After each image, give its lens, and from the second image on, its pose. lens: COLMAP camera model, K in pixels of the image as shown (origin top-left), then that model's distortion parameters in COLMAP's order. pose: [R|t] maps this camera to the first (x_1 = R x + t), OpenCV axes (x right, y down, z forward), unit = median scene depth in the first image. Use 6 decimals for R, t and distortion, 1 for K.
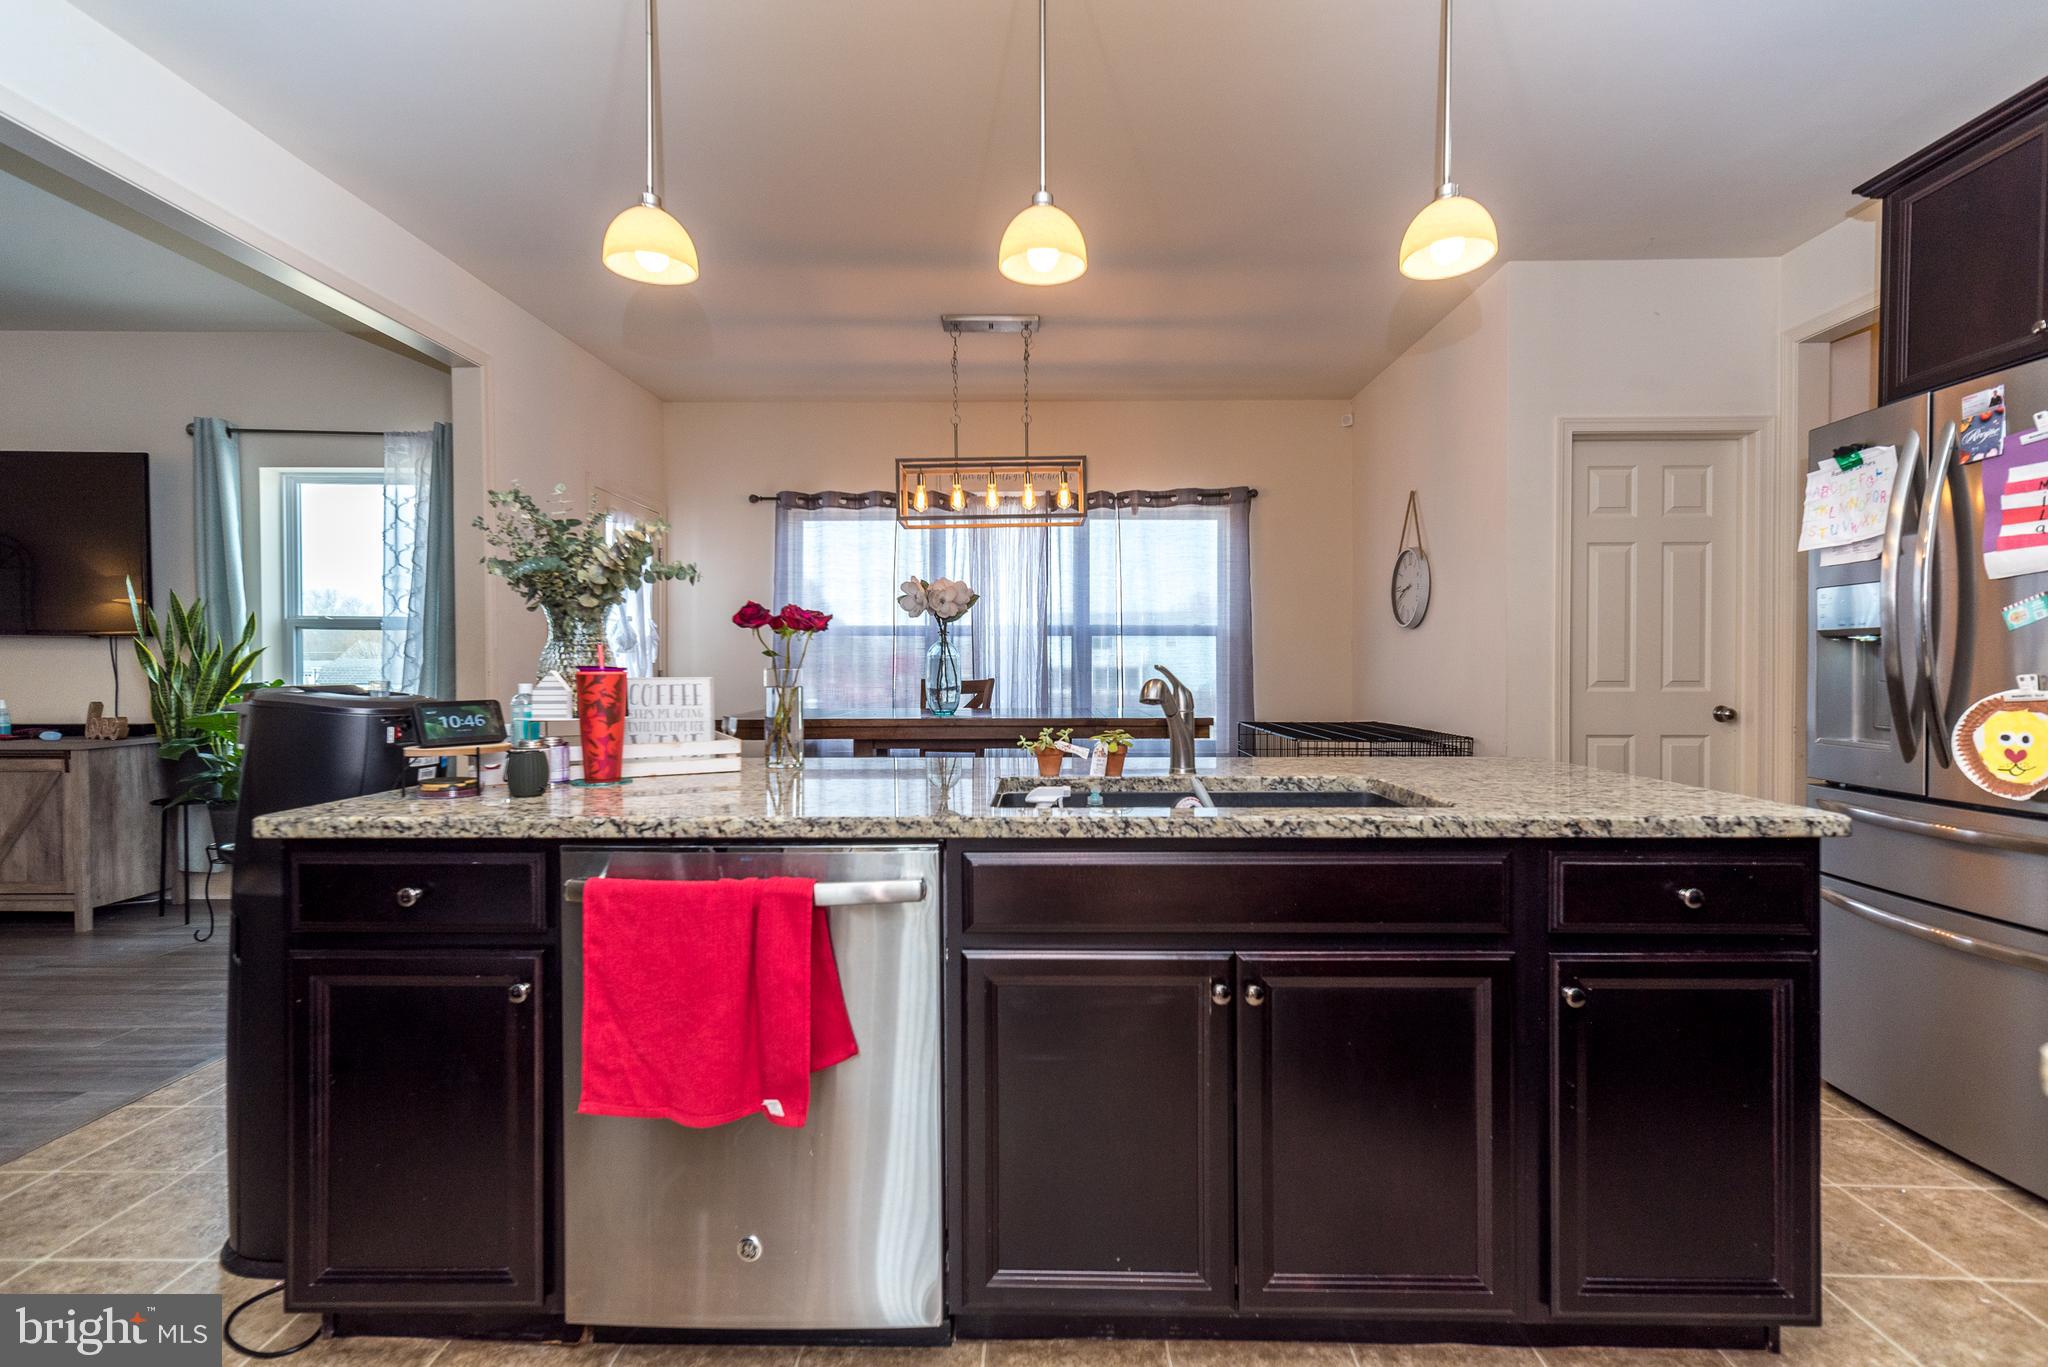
lens RADIAL K [[918.5, 0, 1053.7], [0, 918.5, 680.4], [0, 0, 1]] dist [0.003879, 0.000547]
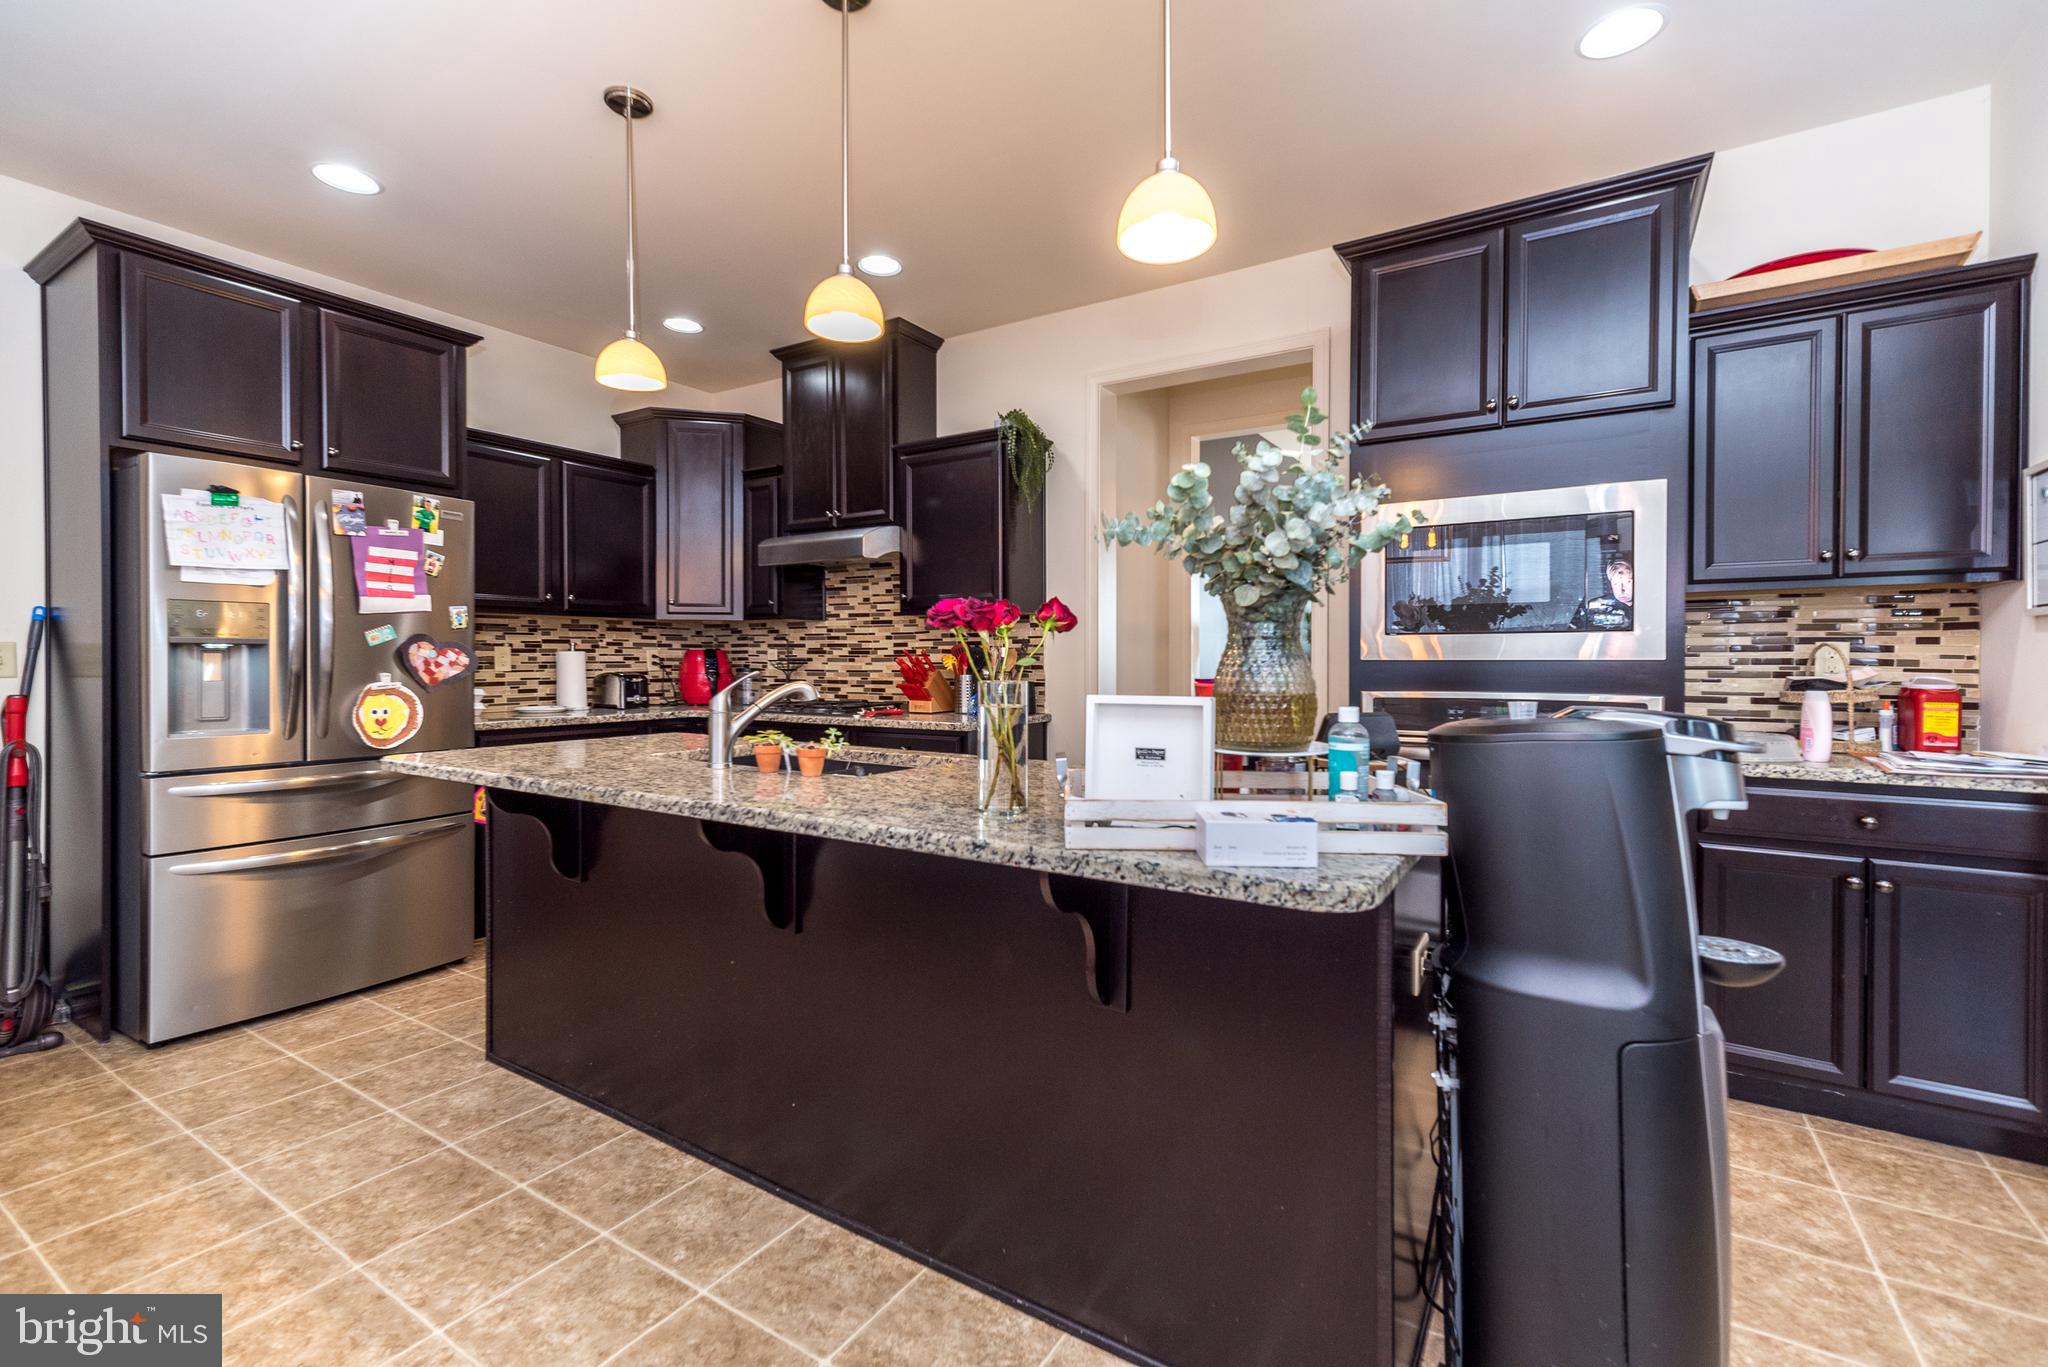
lens RADIAL K [[918.5, 0, 1053.7], [0, 918.5, 680.4], [0, 0, 1]] dist [0.003879, 0.000547]
pose [[-0.860227, -0.008021, 0.509848, -0.718516], [0.010786, 0.999366, 0.033920, -0.031277], [-0.509797, 0.034678, -0.859595, 1.552666]]
